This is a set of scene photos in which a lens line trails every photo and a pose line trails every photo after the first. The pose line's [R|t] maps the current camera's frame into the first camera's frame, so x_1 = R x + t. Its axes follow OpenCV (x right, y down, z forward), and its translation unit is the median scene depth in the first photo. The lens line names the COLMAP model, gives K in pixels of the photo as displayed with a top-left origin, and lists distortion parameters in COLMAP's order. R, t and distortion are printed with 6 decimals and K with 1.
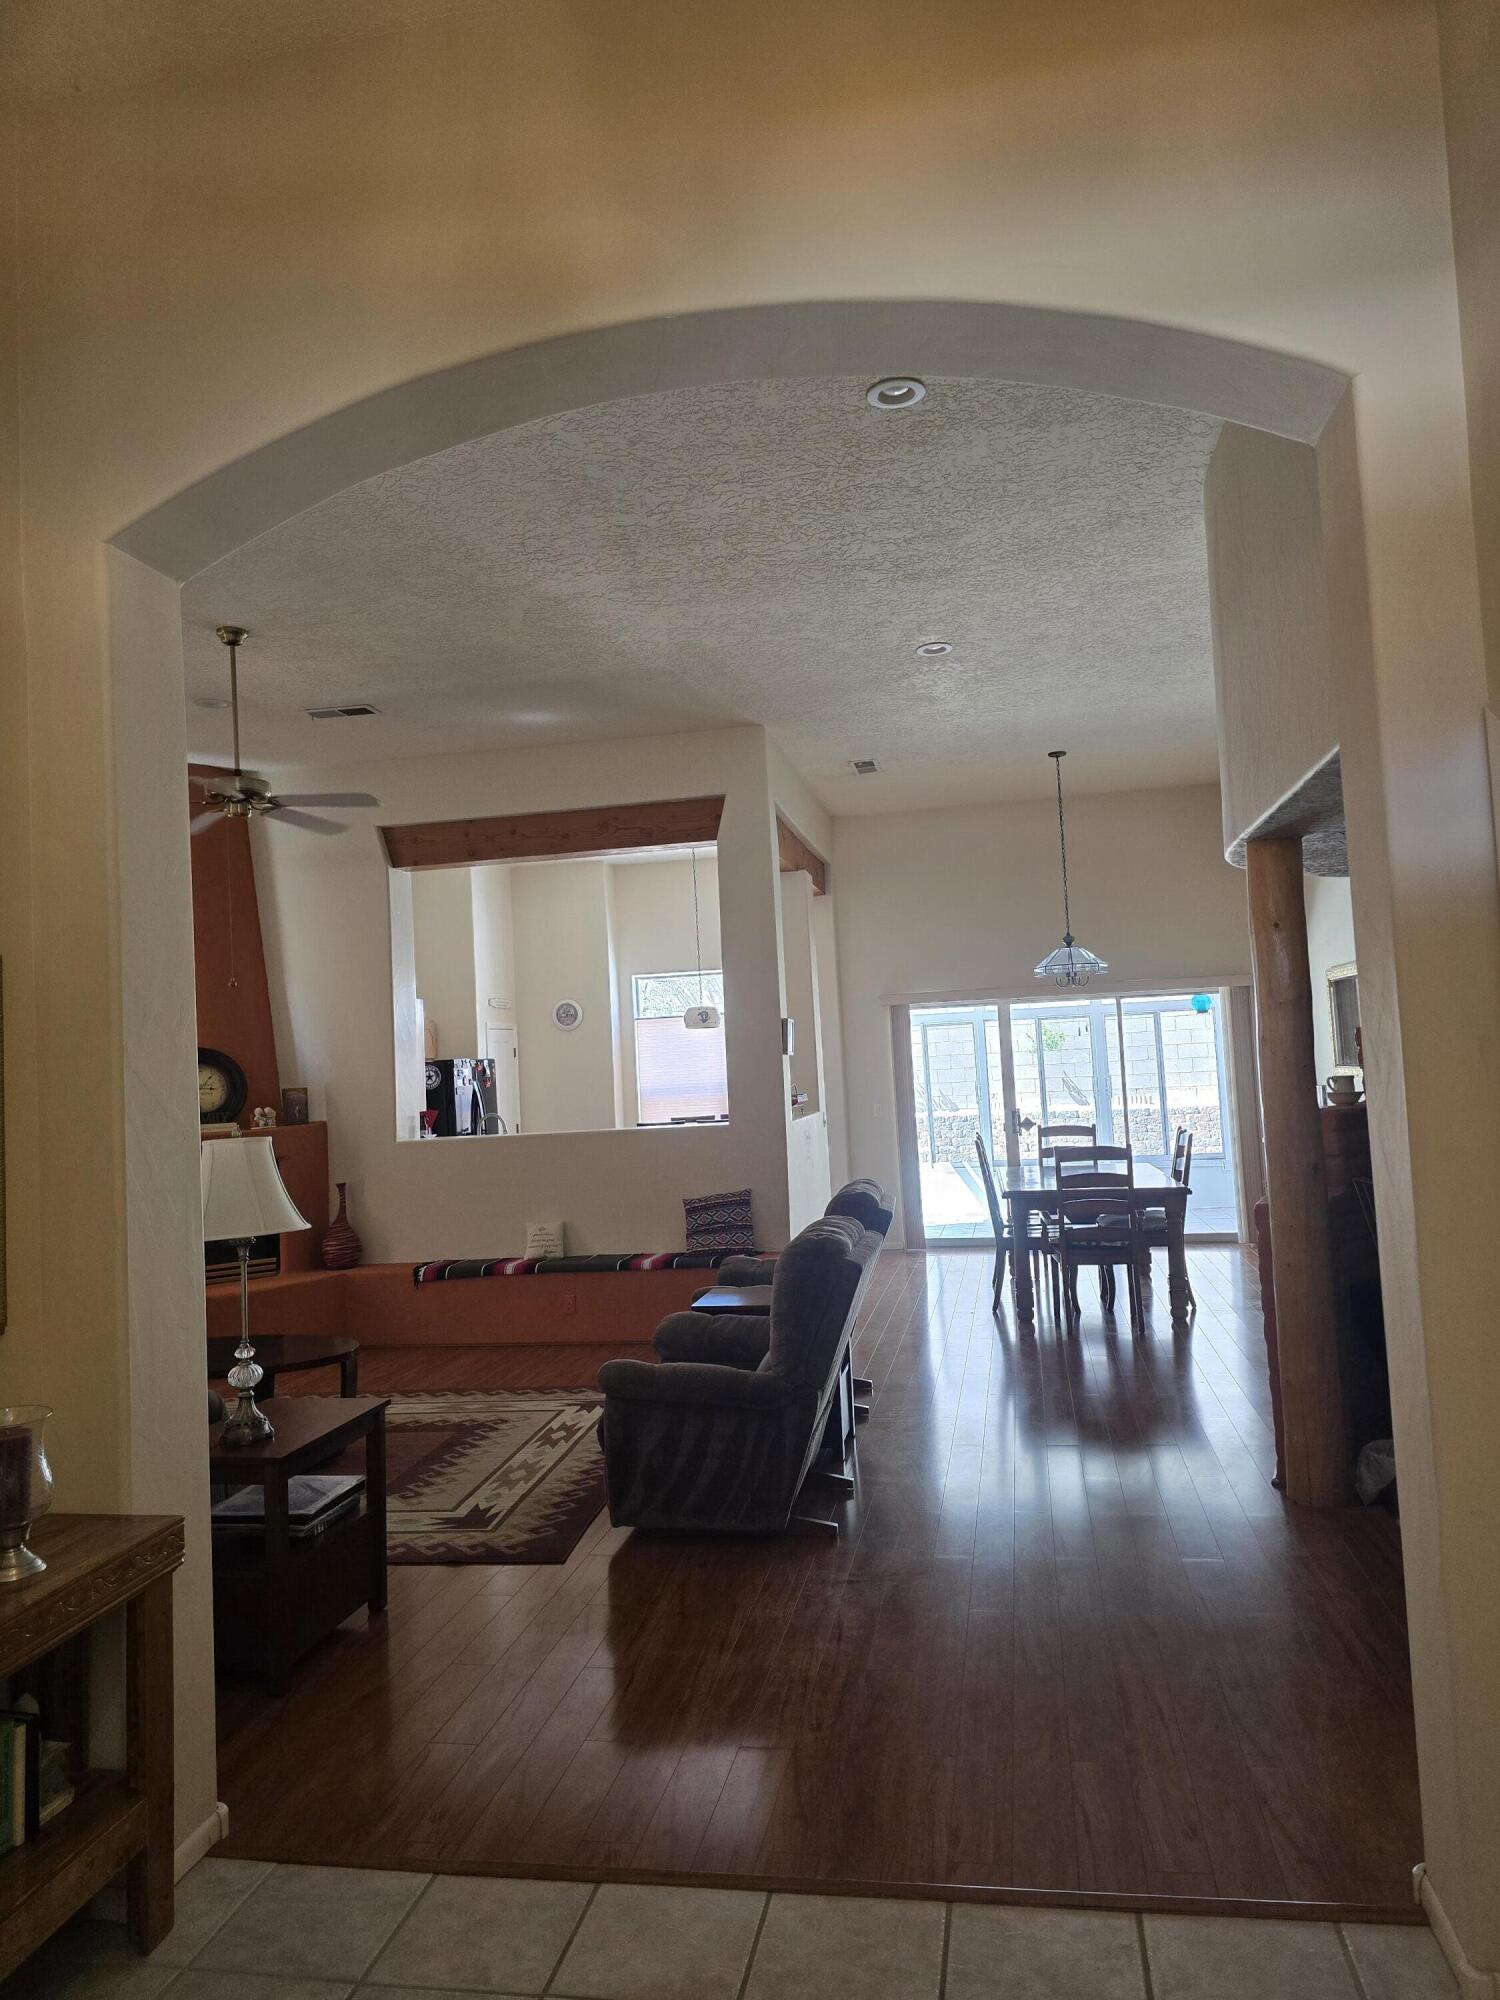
lens RADIAL K [[1357.3, 0, 757.0], [0, 1357.3, 989.0], [0, 0, 1]] dist [0.091457, -0.075323]
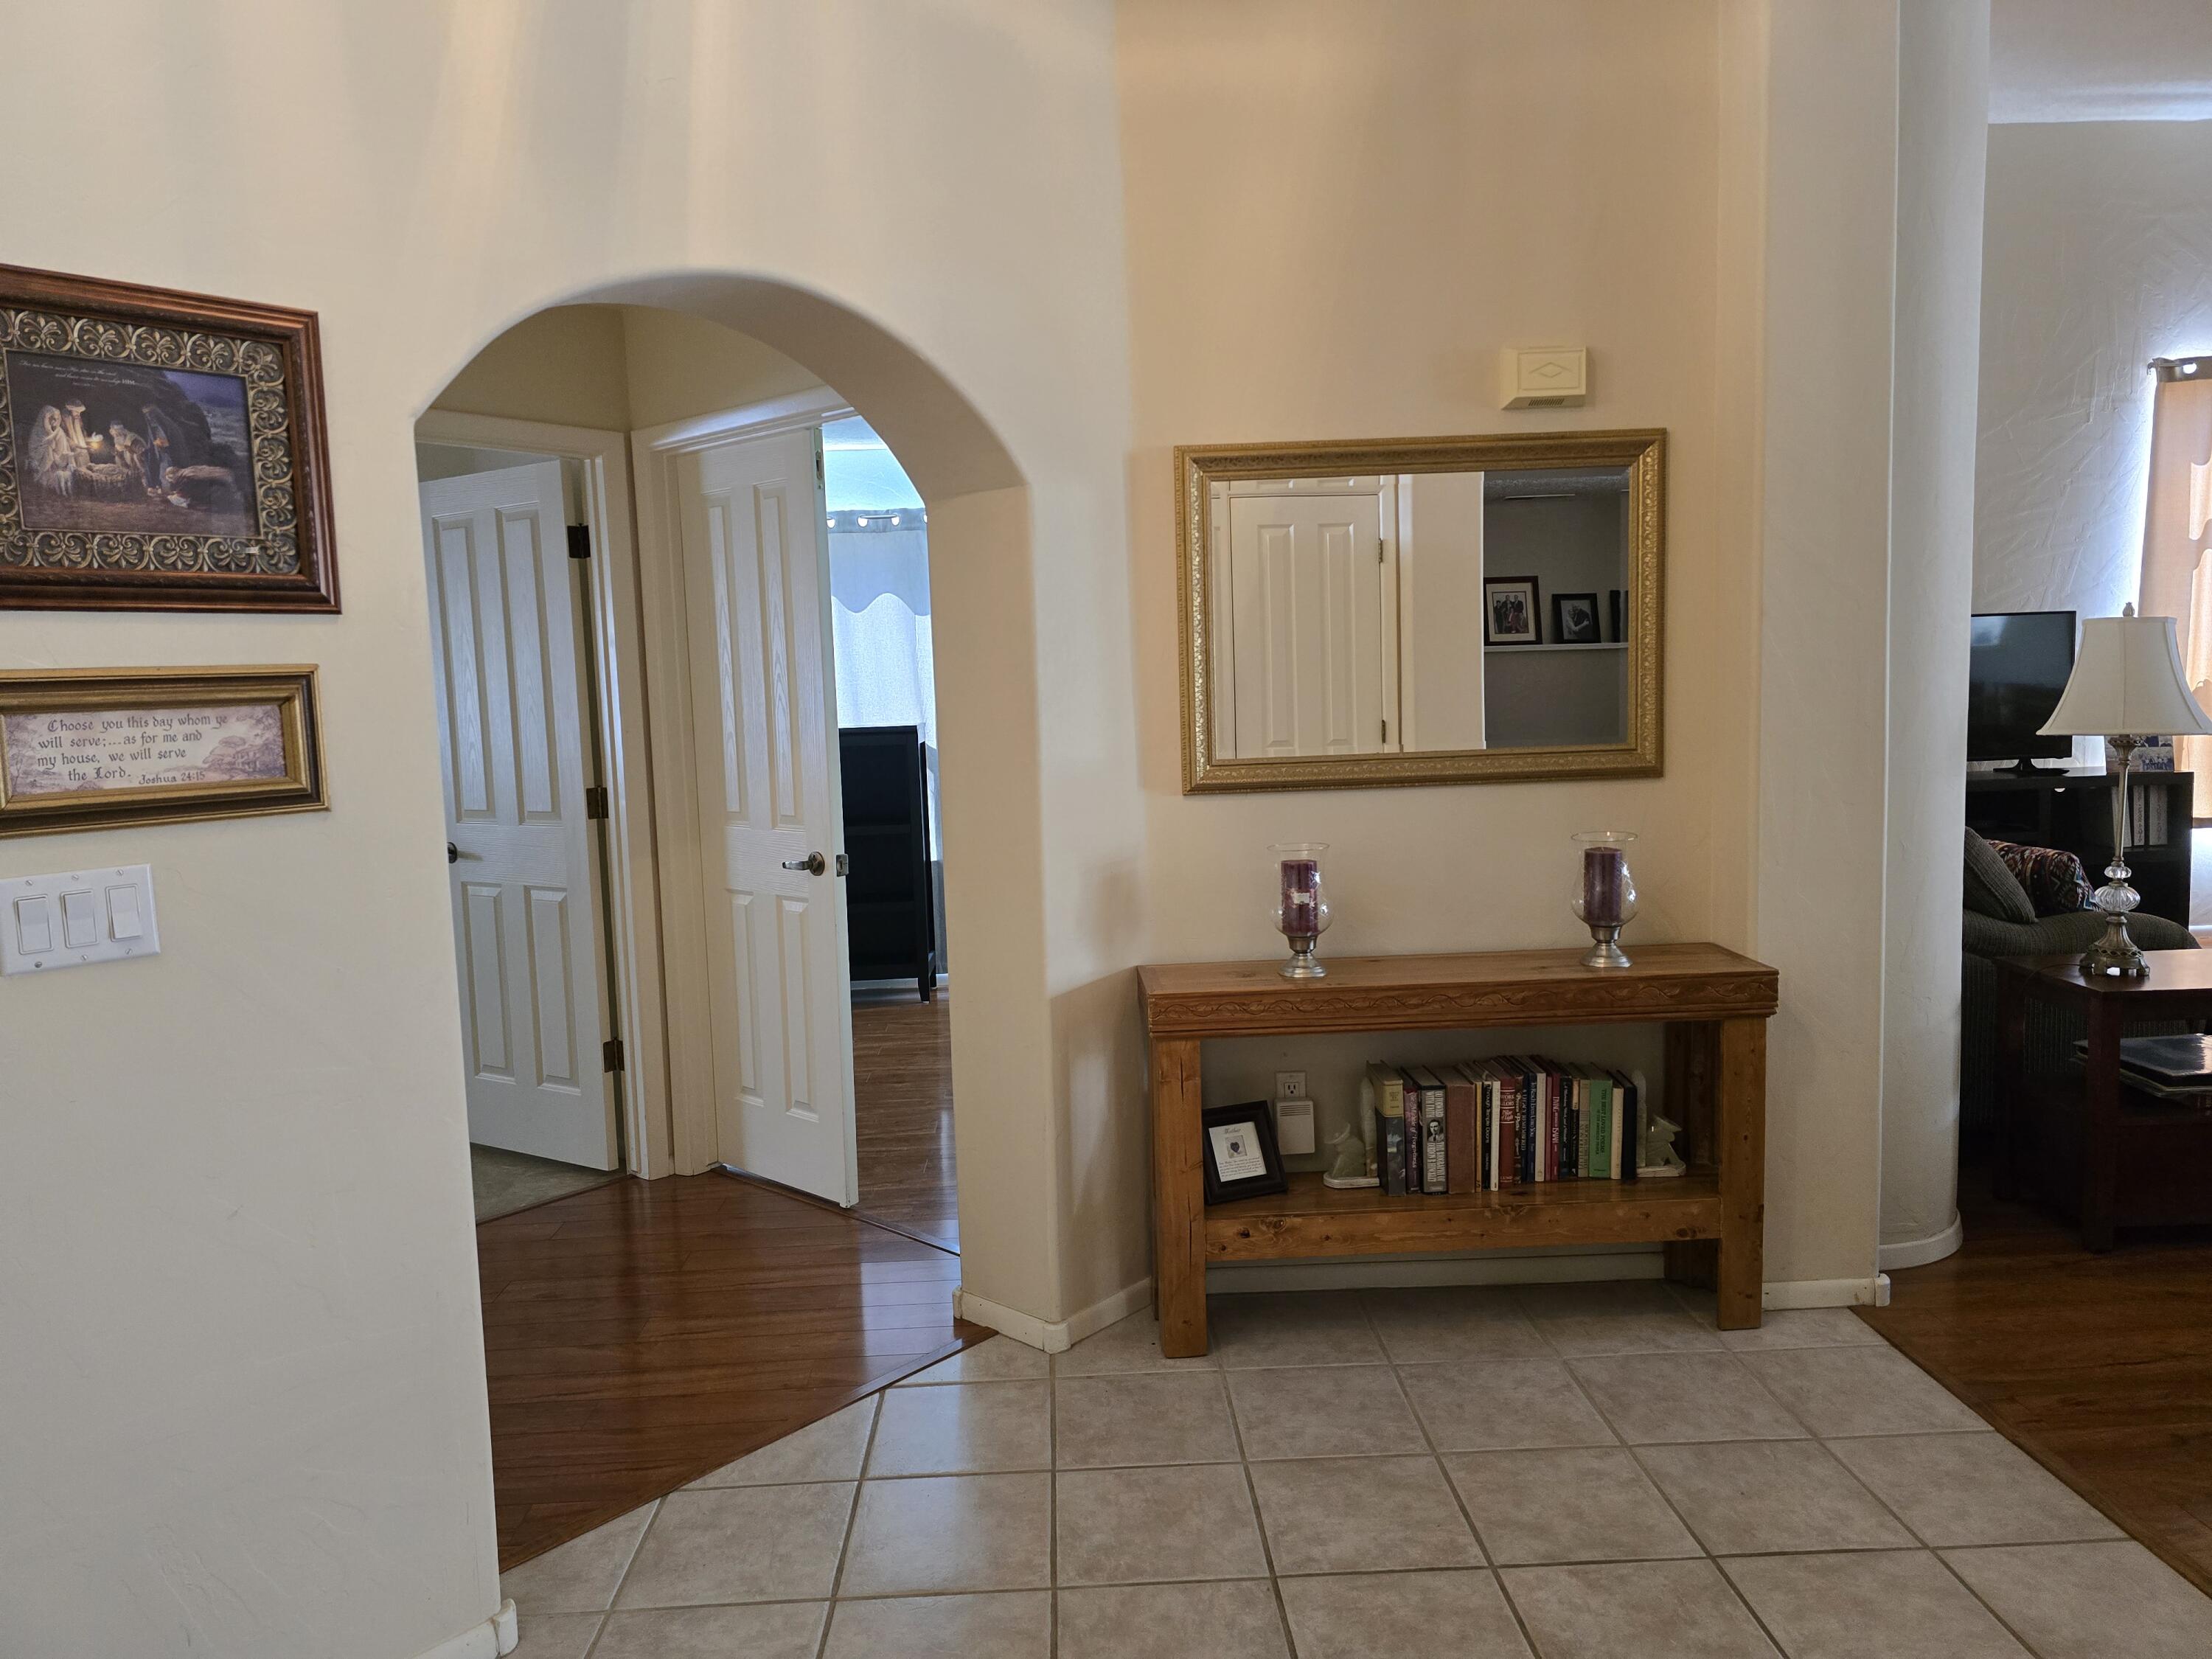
lens RADIAL K [[1487.8, 0, 1105.6], [0, 1487.8, 840.2], [0, 0, 1]] dist [0.080124, -0.076190]
pose [[0.224704, 0.148706, -0.963013, 0.176785], [0.074841, 0.982734, 0.169214, 0.019196], [0.971549, -0.110096, 0.209695, 0.095790]]
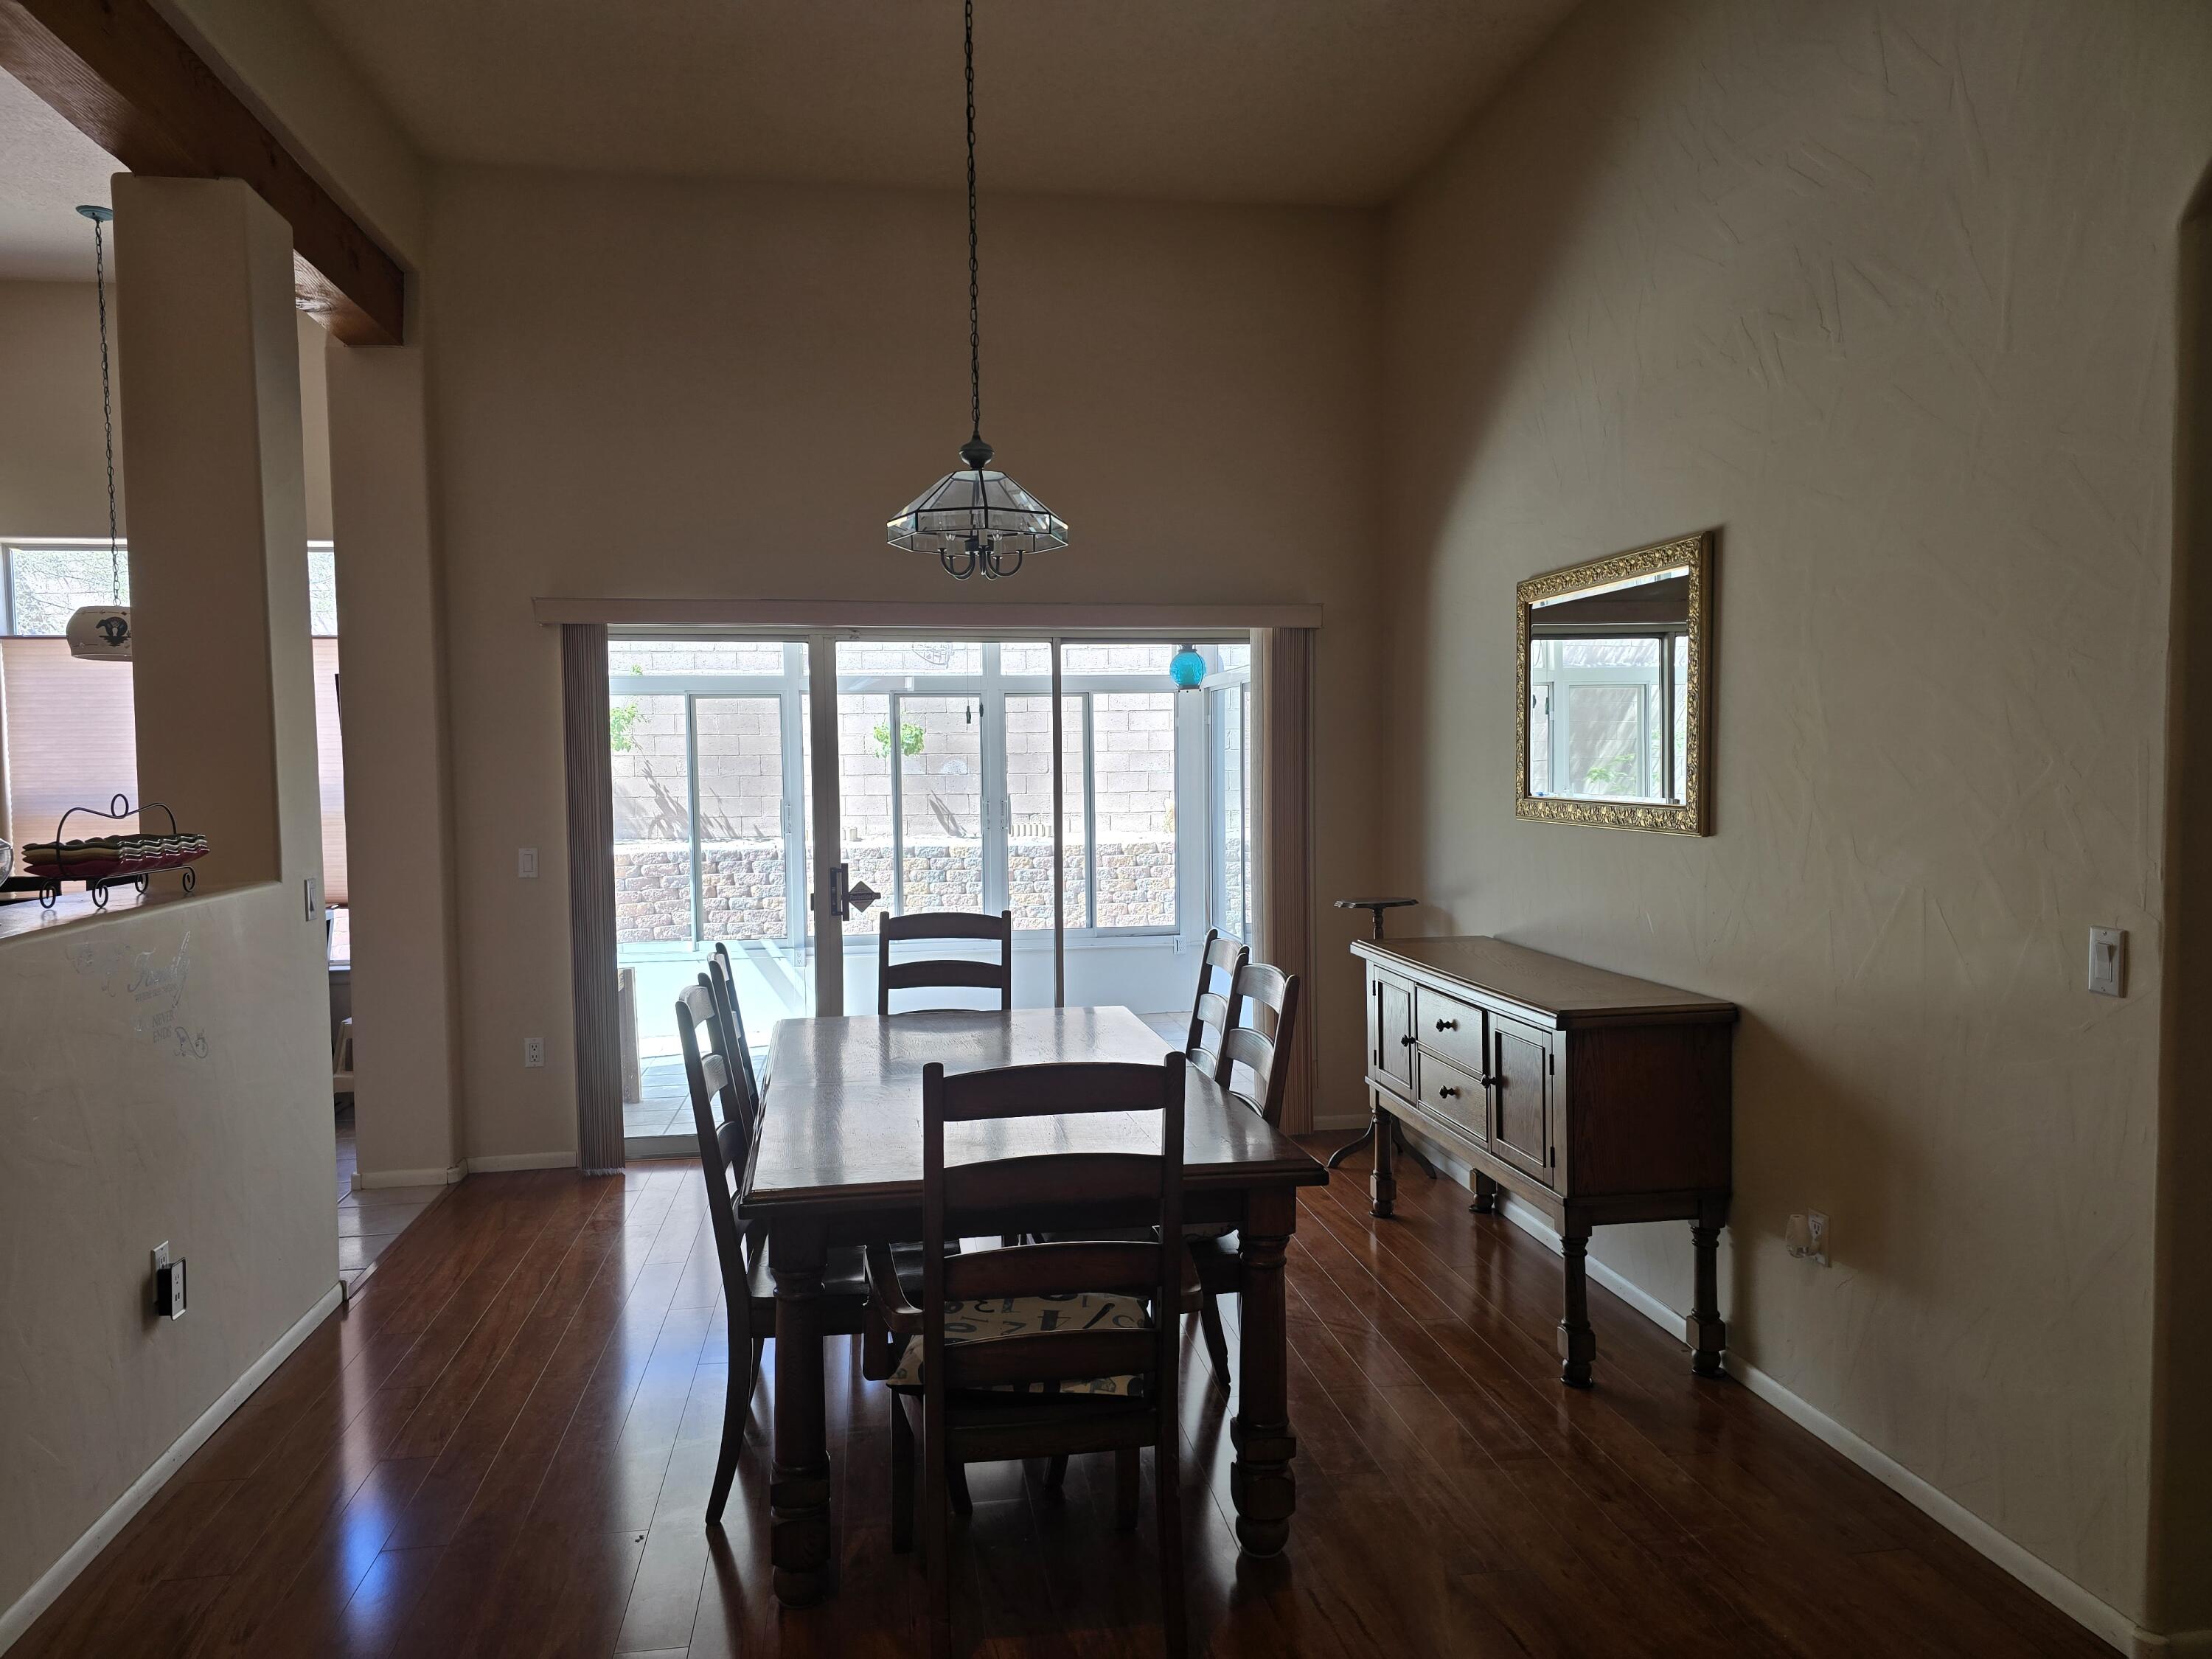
lens RADIAL K [[1487.8, 0, 1105.6], [0, 1487.8, 840.2], [0, 0, 1]] dist [0.080124, -0.076190]
pose [[0.941846, 0.021780, 0.335338, 0.136726], [-0.056094, 0.994086, 0.092983, 0.035093], [-0.331330, -0.106386, 0.937498, 0.641993]]
